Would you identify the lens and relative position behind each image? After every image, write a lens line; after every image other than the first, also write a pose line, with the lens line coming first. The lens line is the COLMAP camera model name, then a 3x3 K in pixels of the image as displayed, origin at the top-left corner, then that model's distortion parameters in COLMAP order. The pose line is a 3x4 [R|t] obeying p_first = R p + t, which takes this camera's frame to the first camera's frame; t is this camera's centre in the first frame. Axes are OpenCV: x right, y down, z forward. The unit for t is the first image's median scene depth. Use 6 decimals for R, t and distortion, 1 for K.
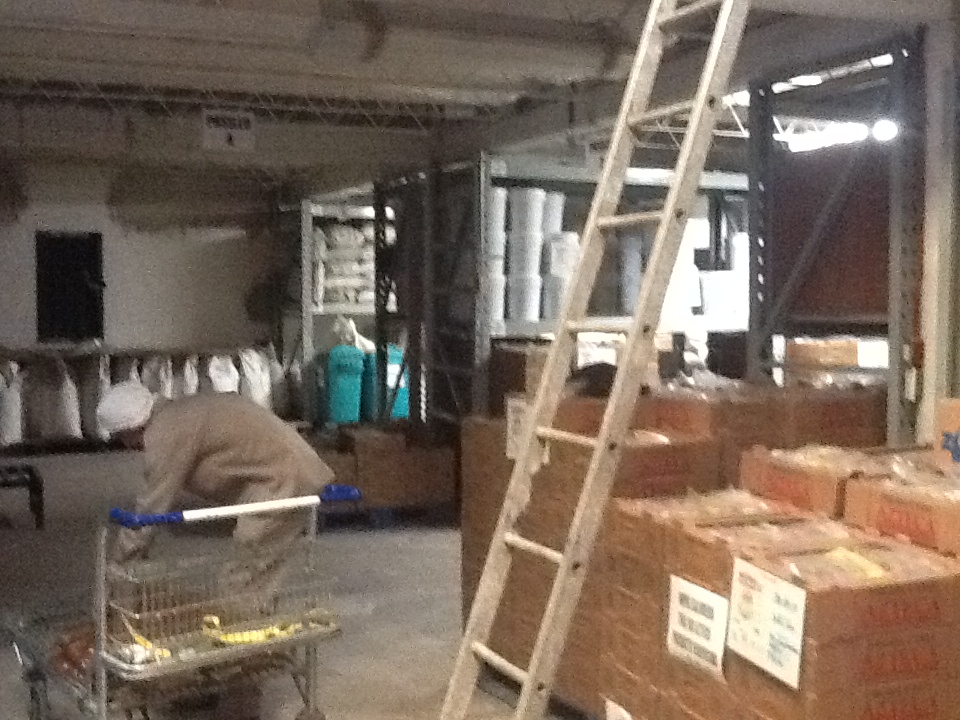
lens RADIAL K [[1177.4, 0, 460.6], [0, 1177.4, 352.7], [0, 0, 1]] dist [0.003856, -0.080014]
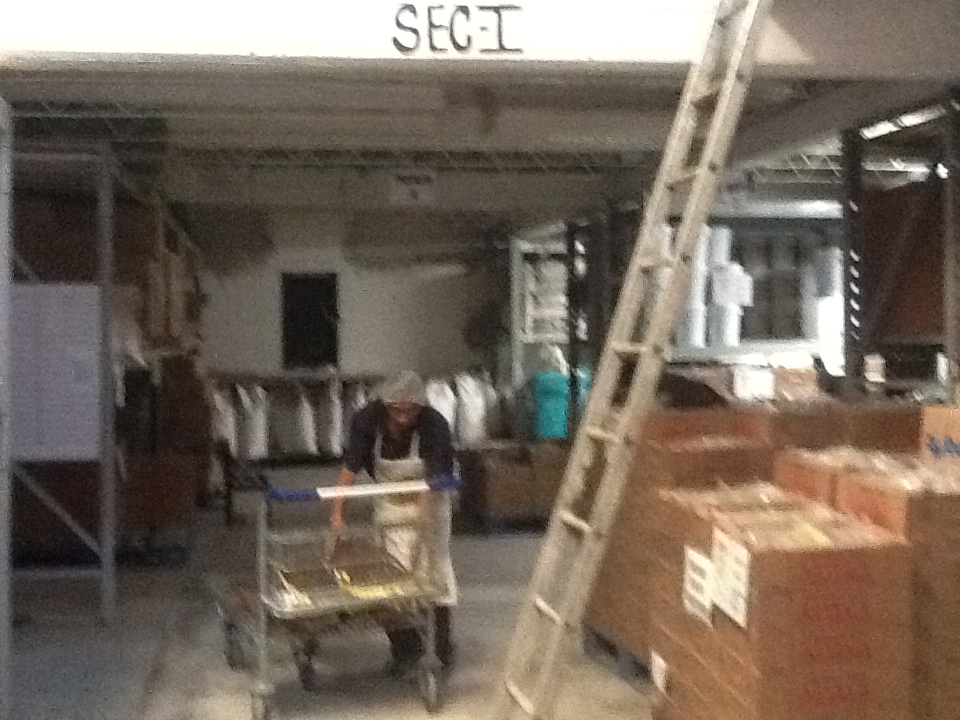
lens RADIAL K [[1167.0, 0, 480.0], [0, 1167.0, 360.0], [0, 0, 1]] dist [0.052990, -0.201615]
pose [[0.979222, -0.006963, -0.202670, 0.197076], [0.003331, 0.999828, -0.018259, 0.011680], [0.202762, 0.017204, 0.979077, -0.236297]]
